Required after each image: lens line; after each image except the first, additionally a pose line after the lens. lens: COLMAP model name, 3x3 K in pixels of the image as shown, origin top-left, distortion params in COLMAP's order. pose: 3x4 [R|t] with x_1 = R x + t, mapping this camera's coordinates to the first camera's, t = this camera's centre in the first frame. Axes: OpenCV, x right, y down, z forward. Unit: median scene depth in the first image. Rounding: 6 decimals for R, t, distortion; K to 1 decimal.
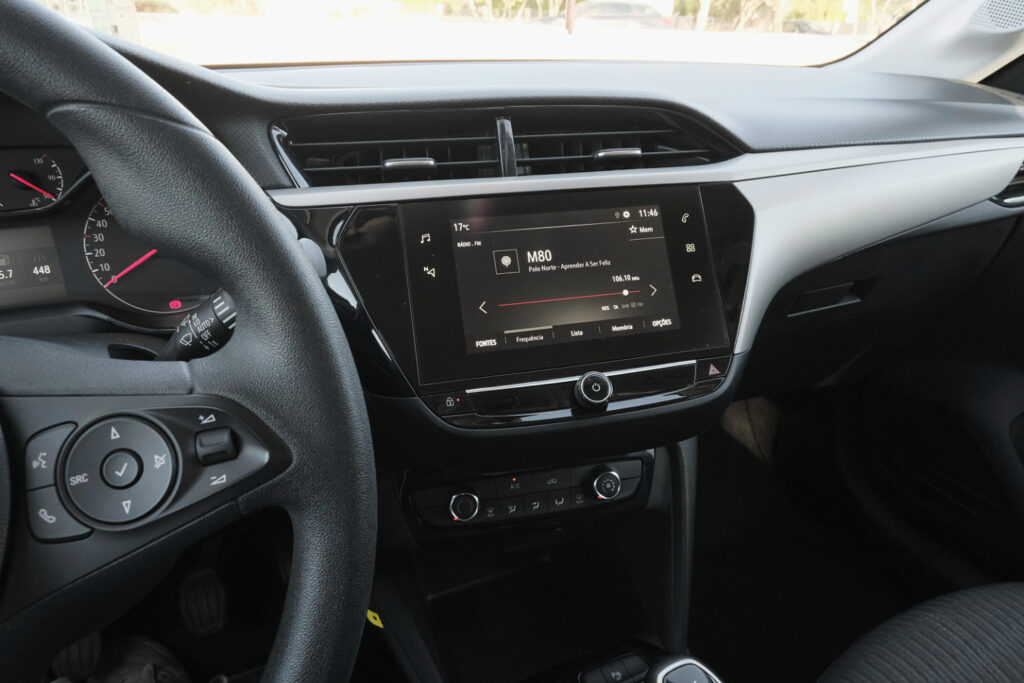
lens RADIAL K [[646.2, 0, 512.0], [0, 646.2, 341.5], [0, 0, 1]] dist [0.001109, 0.017529]
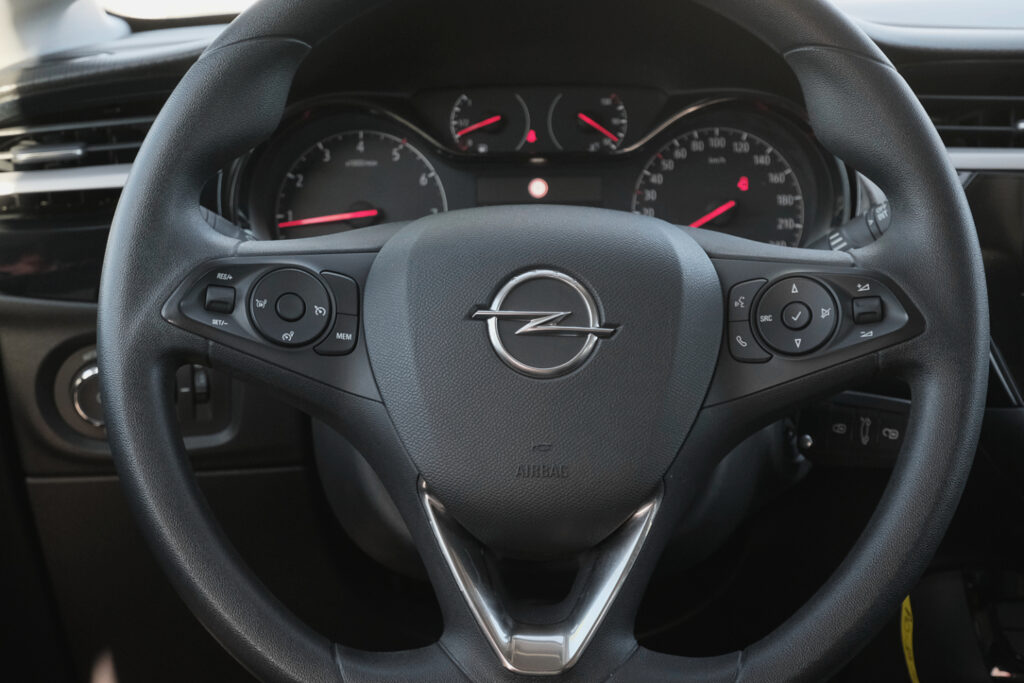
lens RADIAL K [[2050.8, 0, 512.0], [0, 2050.8, 341.5], [0, 0, 1]] dist [-0.057547, 0.252802]
pose [[0.917729, 0.091328, -0.386565, 0.215797], [-0.169095, 0.970446, -0.172169, 0.495543], [0.359417, 0.223370, 0.906049, -1.364900]]
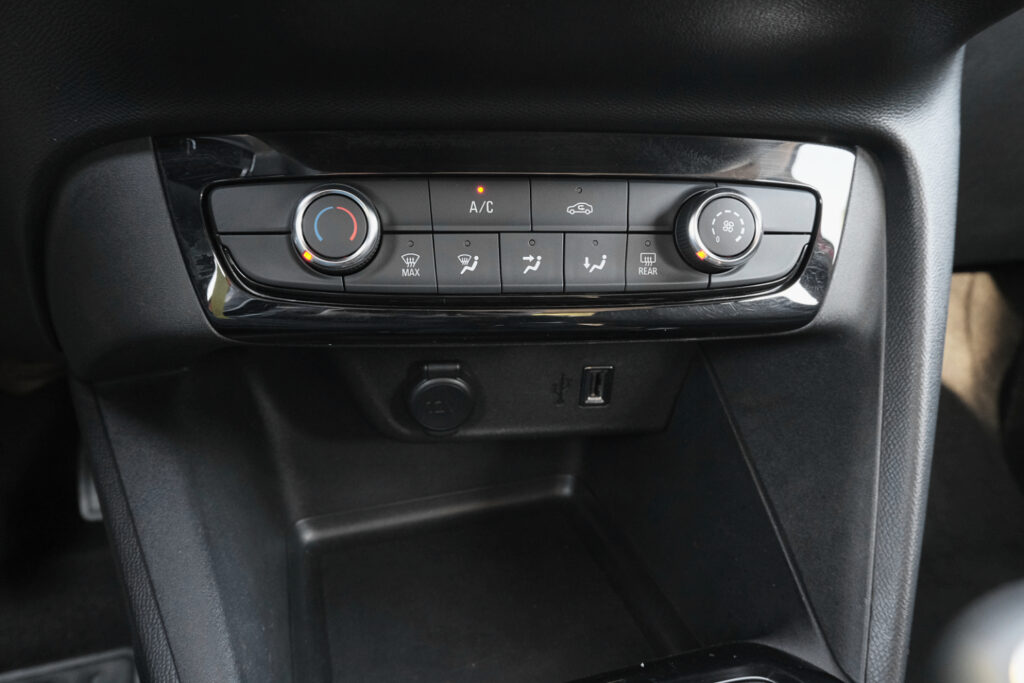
lens RADIAL K [[888.3, 0, 512.0], [0, 888.3, 341.5], [0, 0, 1]] dist [0.000525, 0.000206]
pose [[0.993941, 0.078129, -0.077310, 0.084399], [-0.076930, 0.996867, 0.018368, 0.354239], [0.078502, -0.012310, 0.996838, 0.579555]]
